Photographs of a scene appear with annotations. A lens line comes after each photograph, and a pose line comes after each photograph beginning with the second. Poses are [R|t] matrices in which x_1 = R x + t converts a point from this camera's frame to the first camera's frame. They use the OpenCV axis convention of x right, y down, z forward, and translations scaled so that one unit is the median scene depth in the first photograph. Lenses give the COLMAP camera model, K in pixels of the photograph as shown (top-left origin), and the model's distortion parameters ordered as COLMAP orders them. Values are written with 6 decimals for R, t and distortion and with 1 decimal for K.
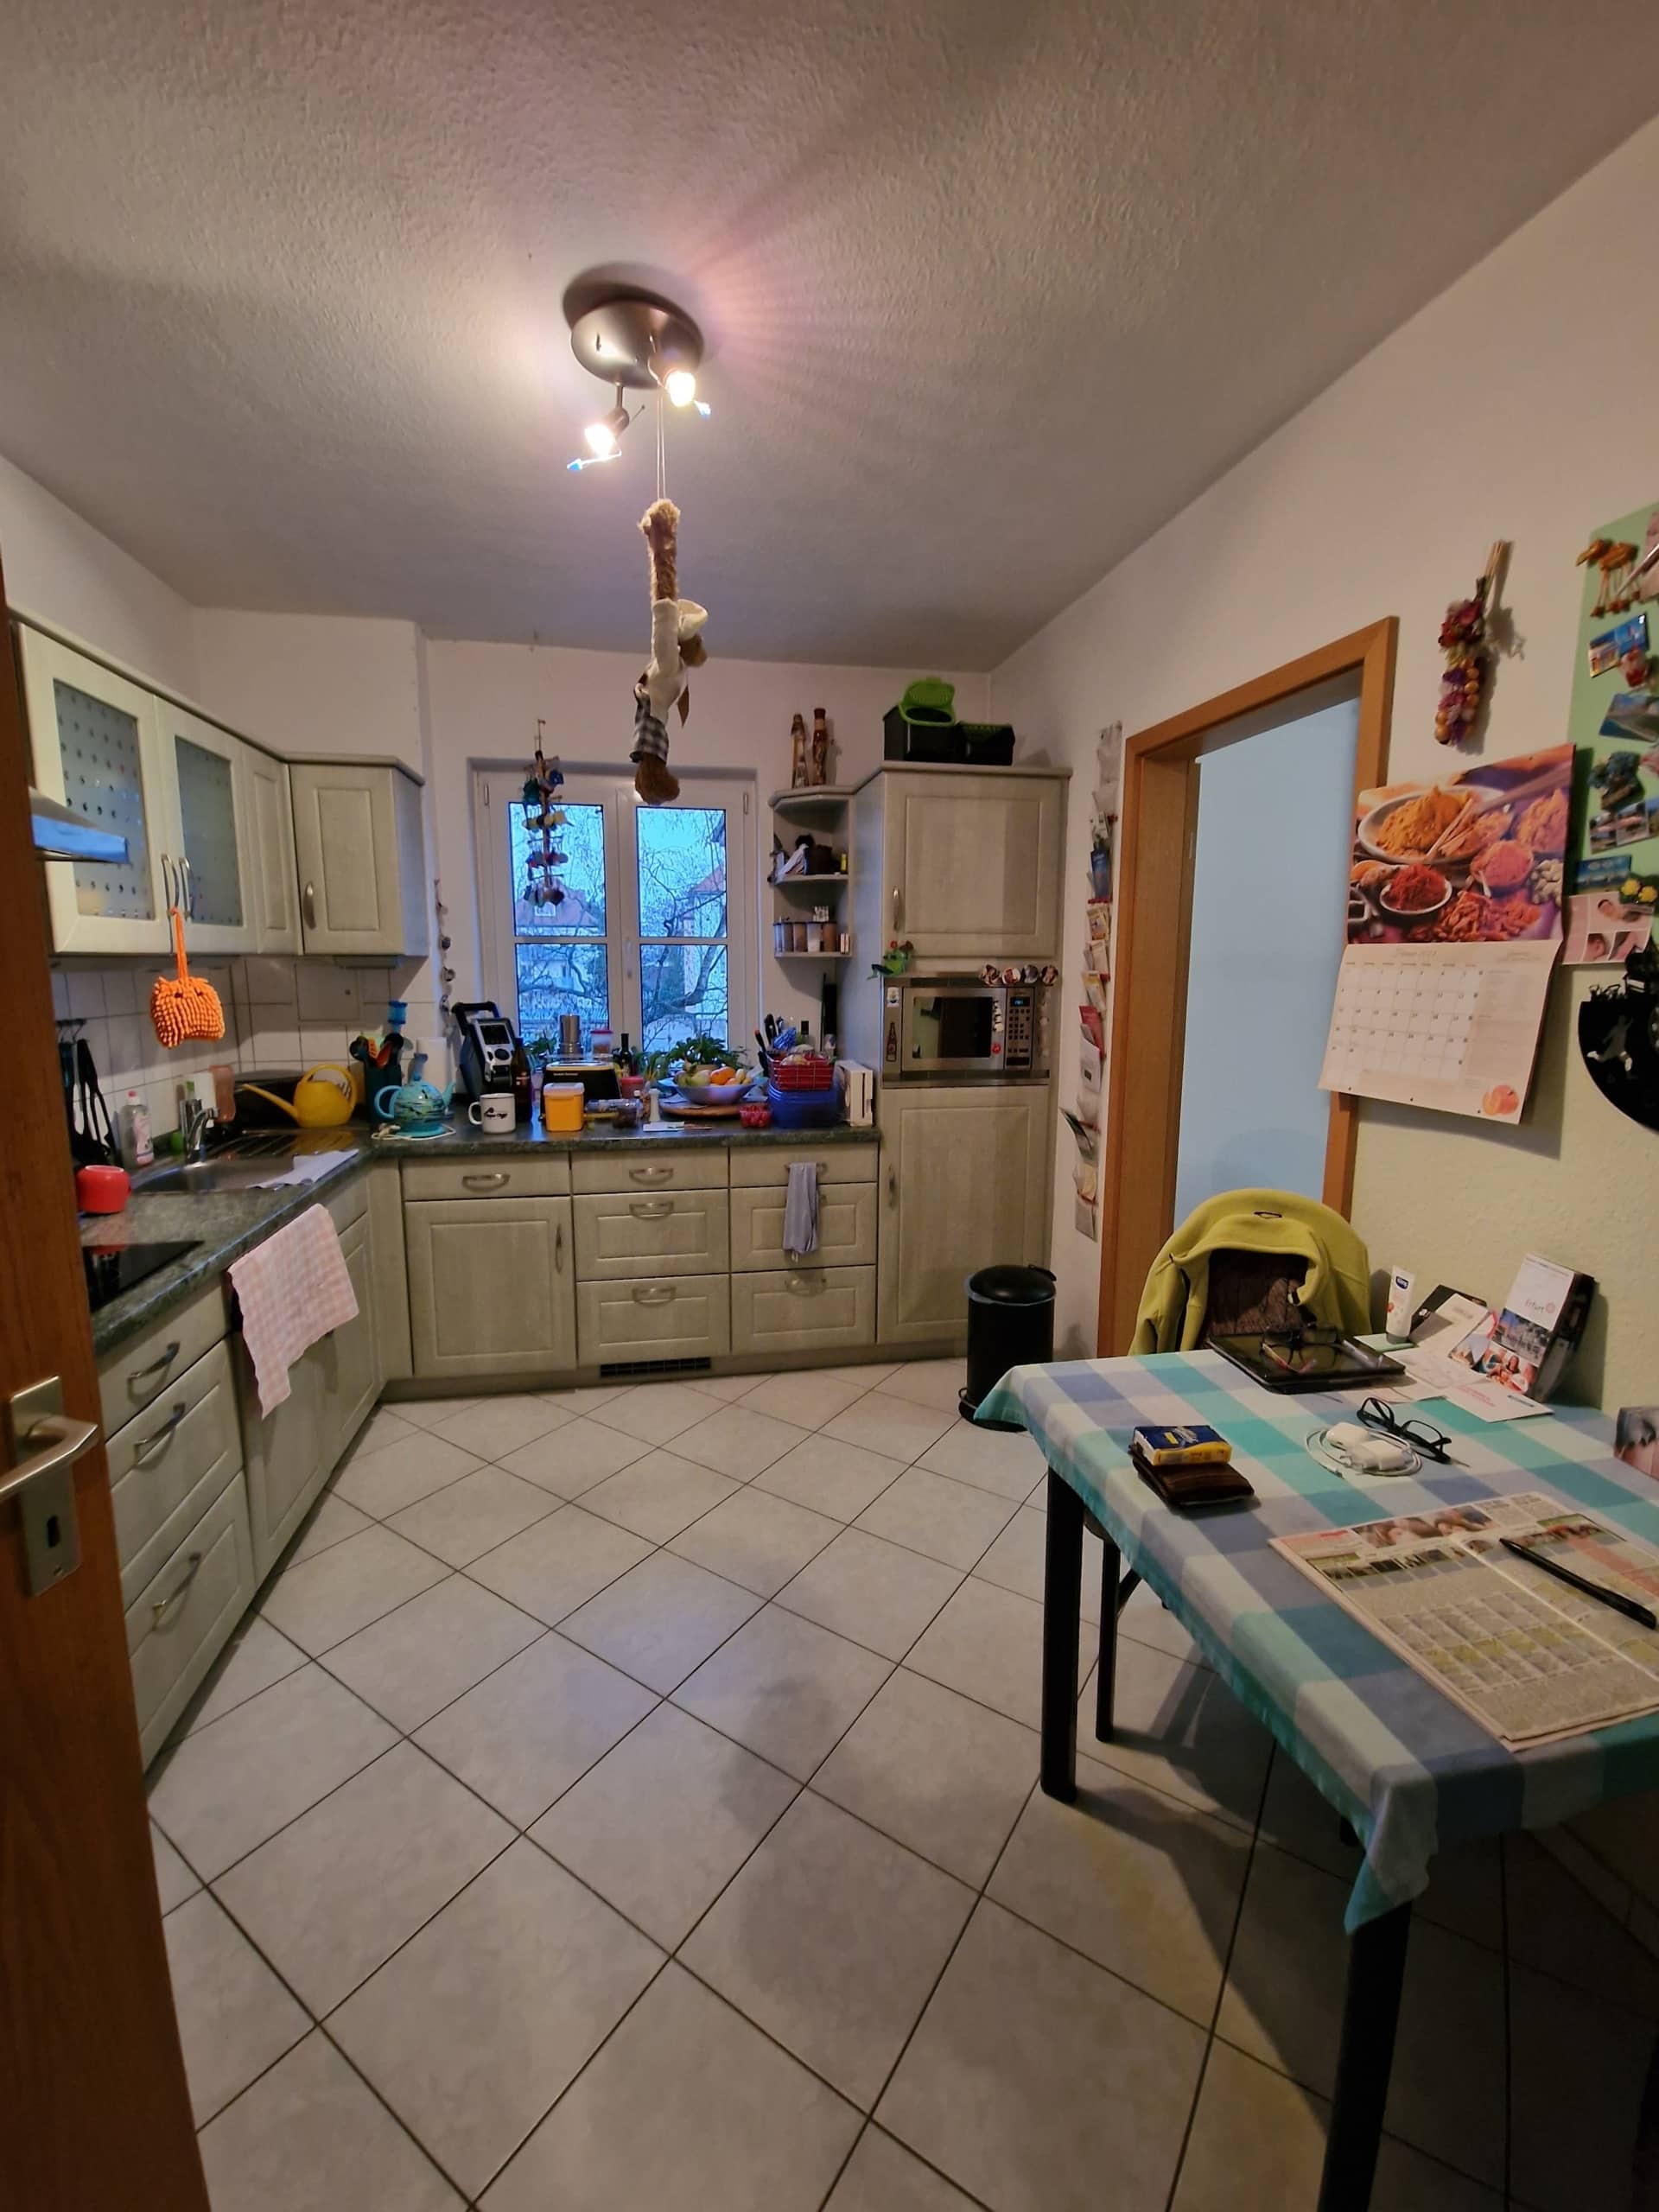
lens RADIAL K [[904.5, 0, 825.5], [0, 904.5, 1094.6], [0, 0, 1]] dist [-0.001597, -0.000642]
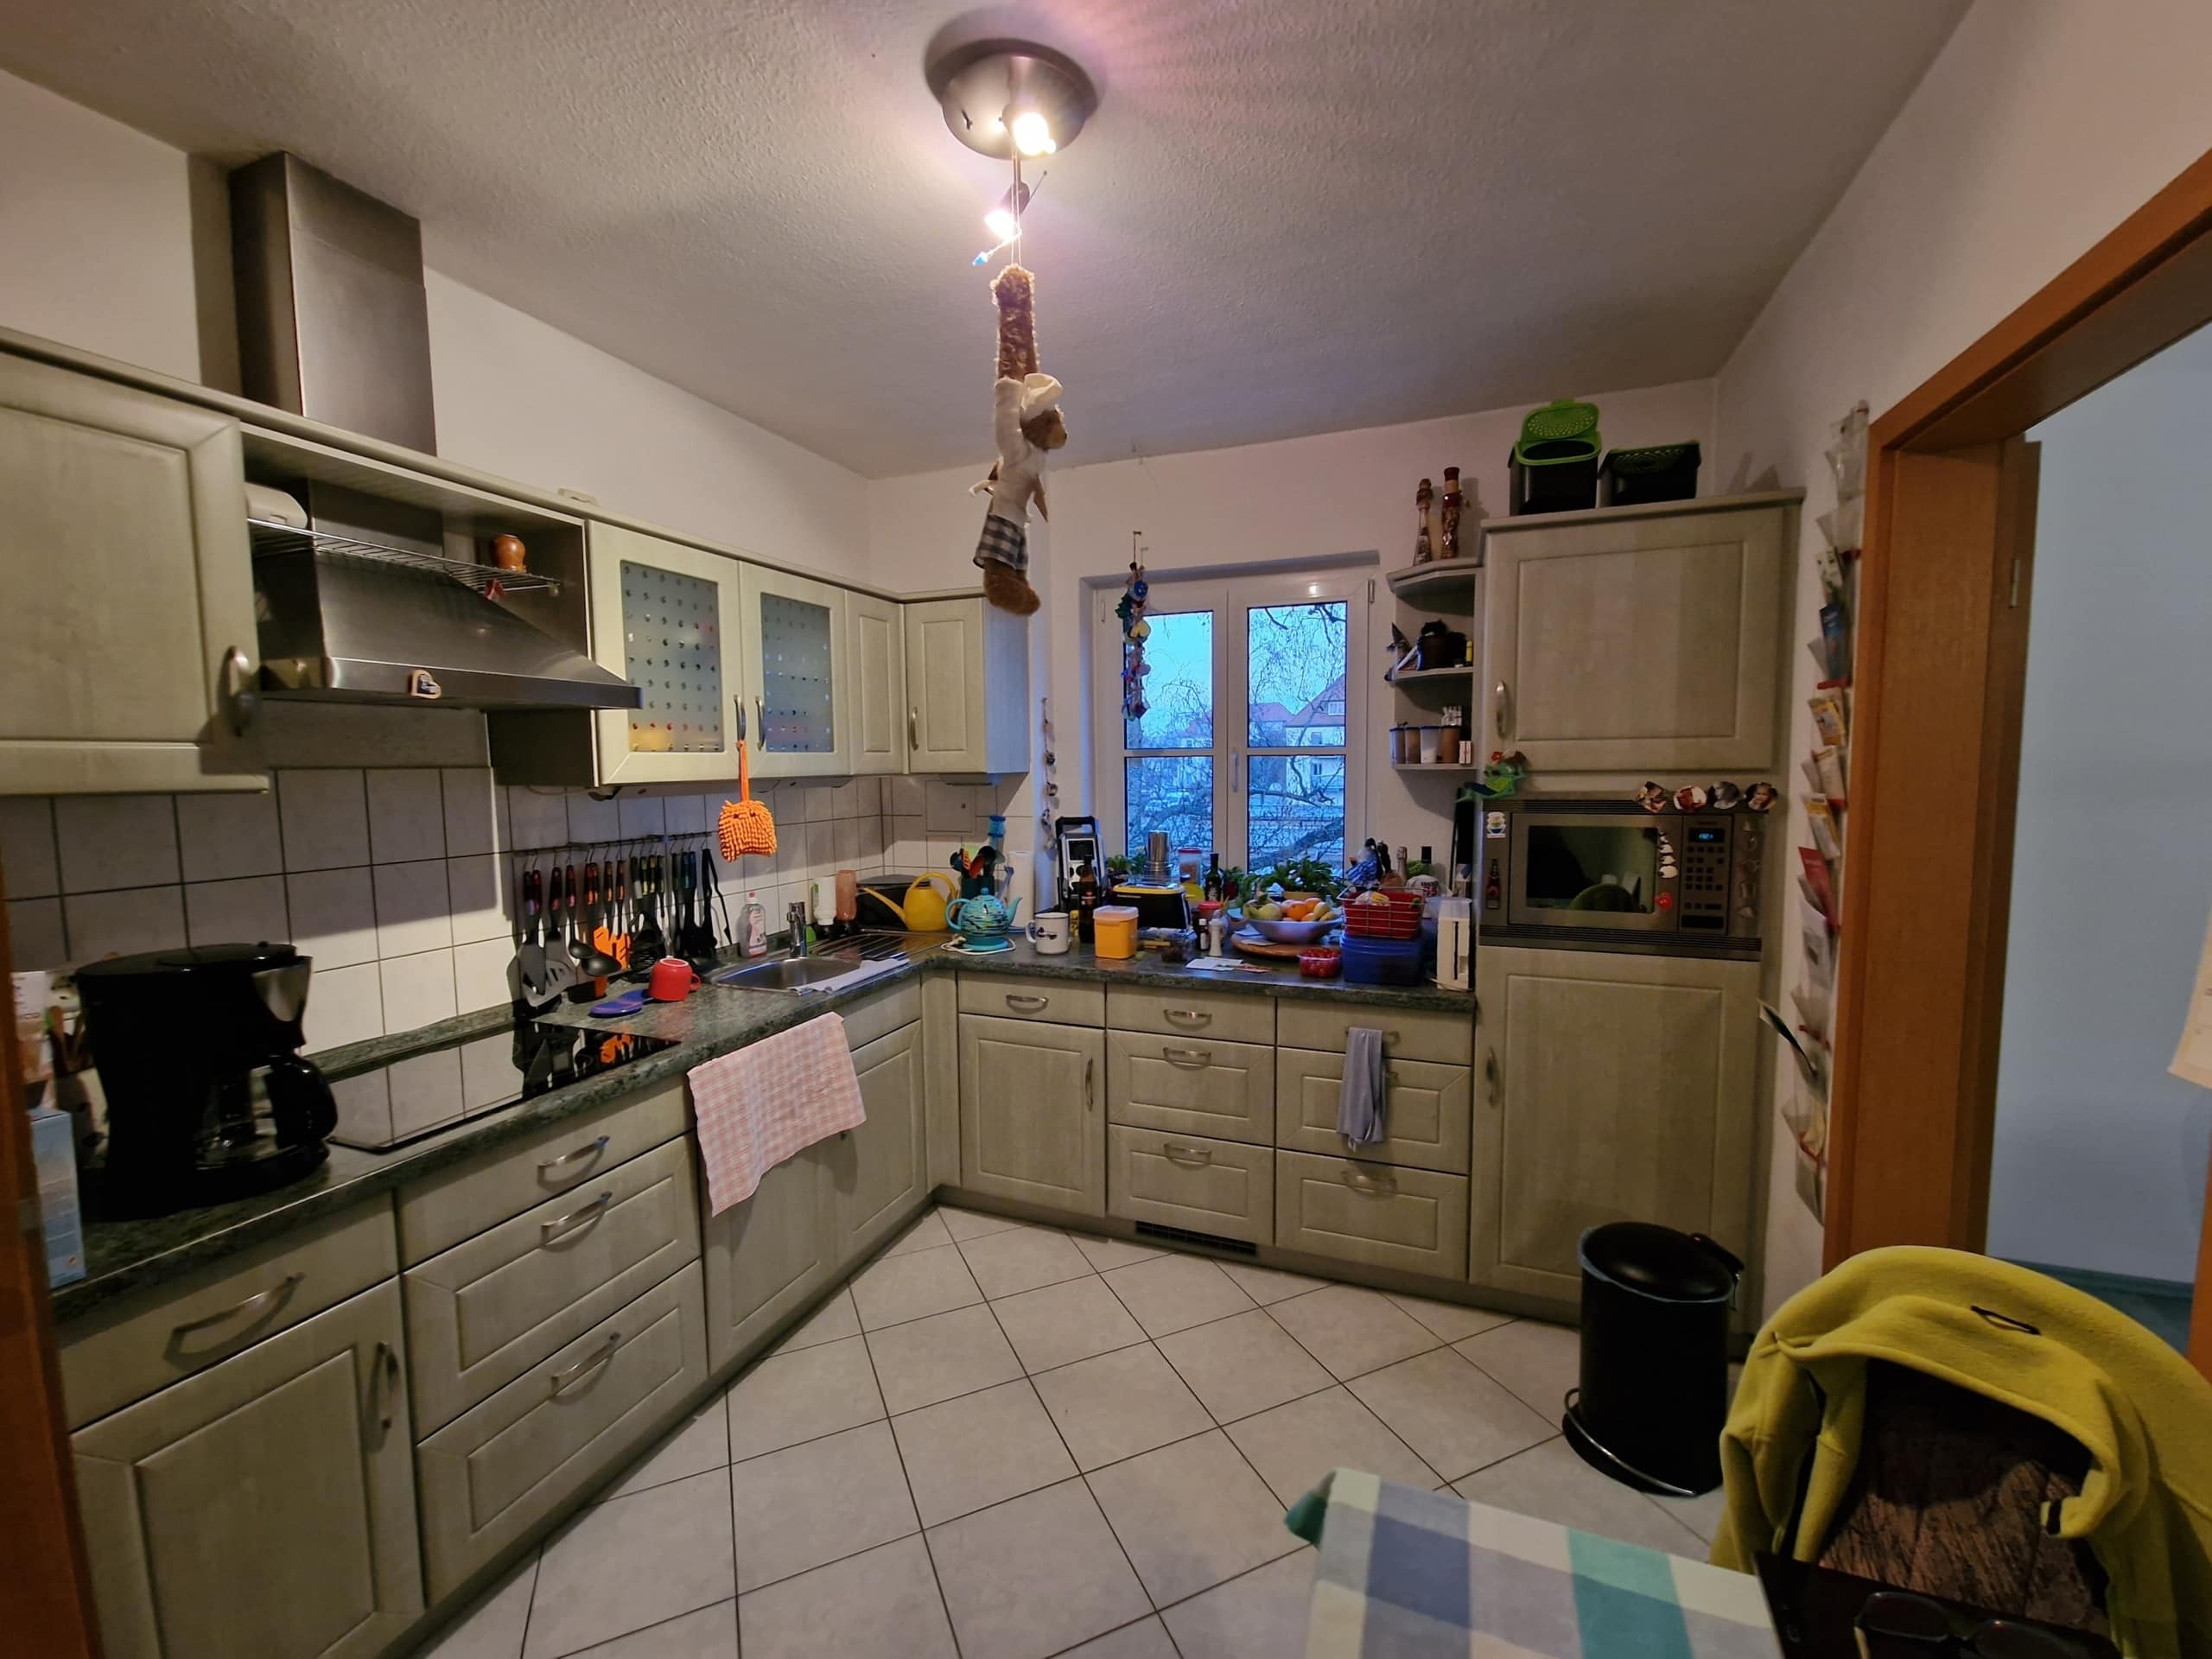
lens RADIAL K [[904.5, 0, 1104.2], [0, 904.5, 836.9], [0, 0, 1]] dist [-0.001597, -0.000642]
pose [[0.847216, 0.032844, -0.530233, 0.200070], [-0.064778, 0.997026, -0.041744, -0.045853], [0.527285, 0.069714, 0.846824, 0.191570]]
